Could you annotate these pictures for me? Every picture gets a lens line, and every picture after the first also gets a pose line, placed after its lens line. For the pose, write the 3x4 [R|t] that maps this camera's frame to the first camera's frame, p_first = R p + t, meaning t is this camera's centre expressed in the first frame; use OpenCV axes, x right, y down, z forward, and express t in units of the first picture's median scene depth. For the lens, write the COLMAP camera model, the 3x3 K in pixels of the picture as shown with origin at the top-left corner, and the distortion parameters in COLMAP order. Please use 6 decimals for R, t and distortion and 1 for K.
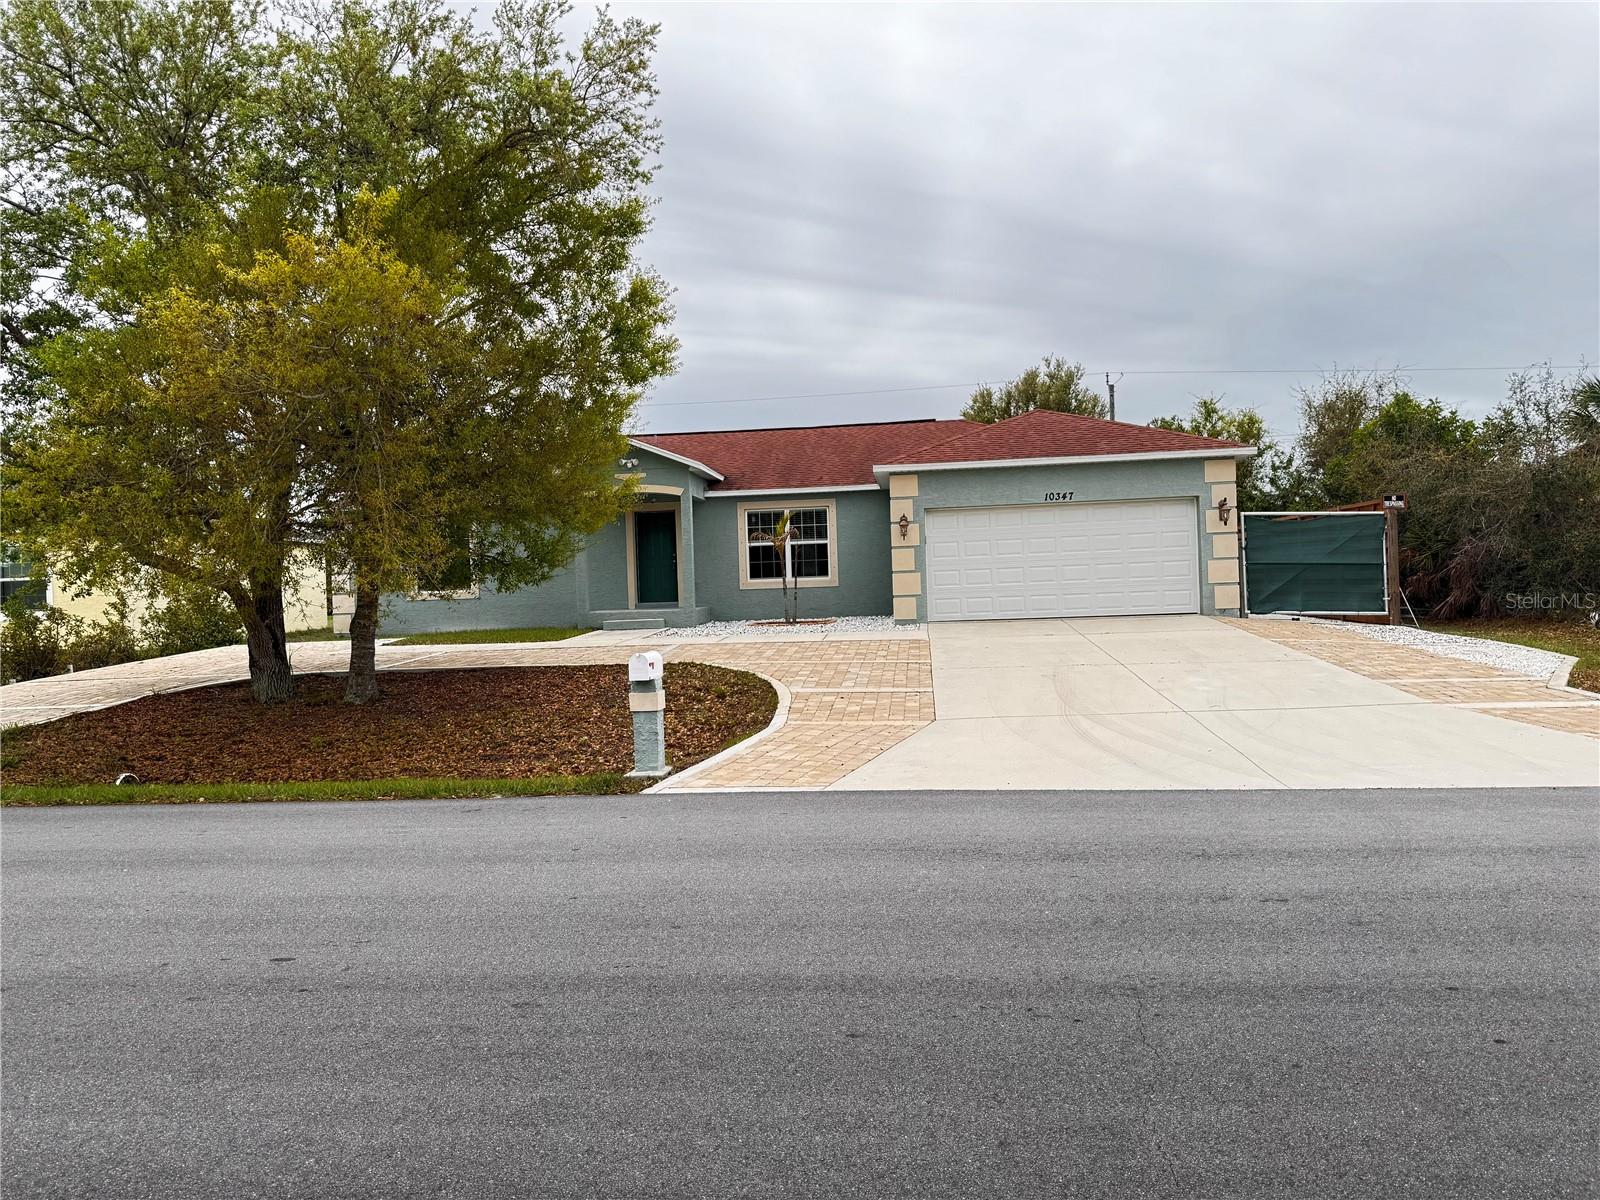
lens RADIAL K [[1149.5, 0, 807.9], [0, 1149.5, 614.3], [0, 0, 1]] dist [0.060889, -0.004059]
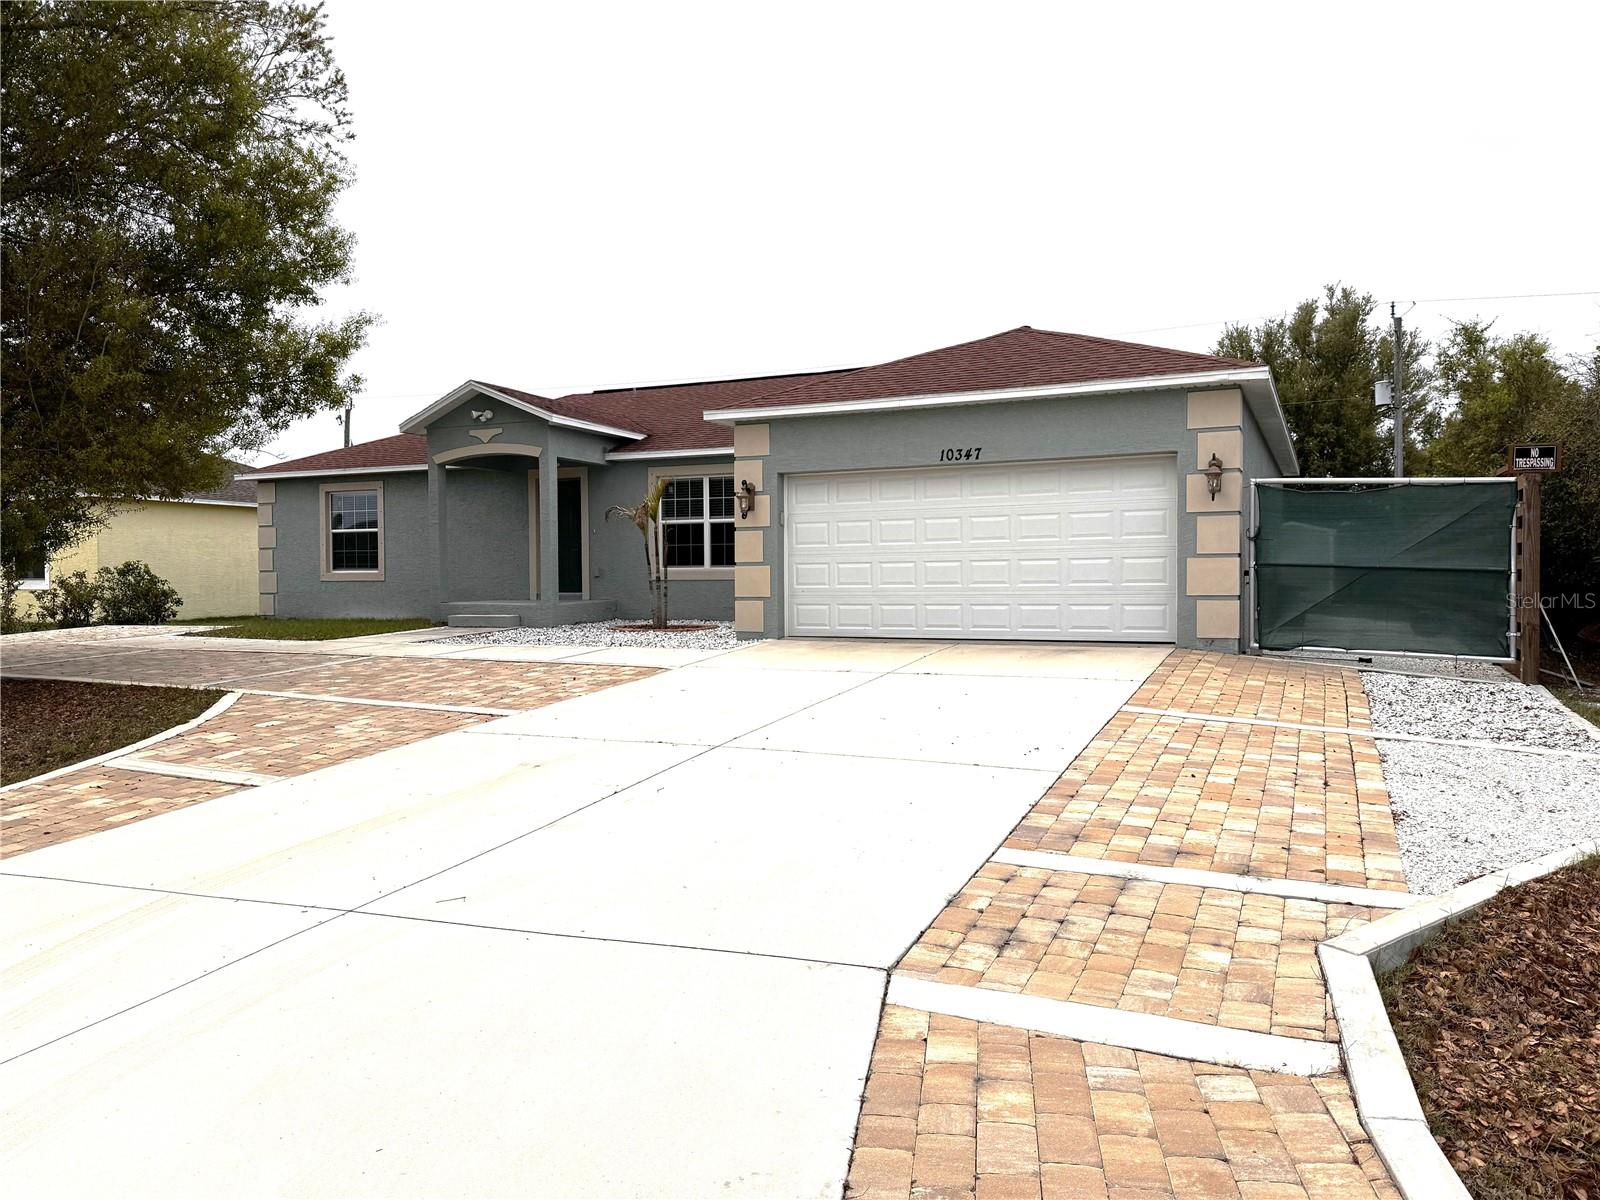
lens RADIAL K [[1149.5, 0, 807.9], [0, 1149.5, 614.3], [0, 0, 1]] dist [0.060889, -0.004059]
pose [[0.944278, 0.040015, -0.326707, 0.343112], [-0.033573, 0.999115, 0.025336, -0.024697], [0.327431, -0.012955, 0.944786, 0.345025]]
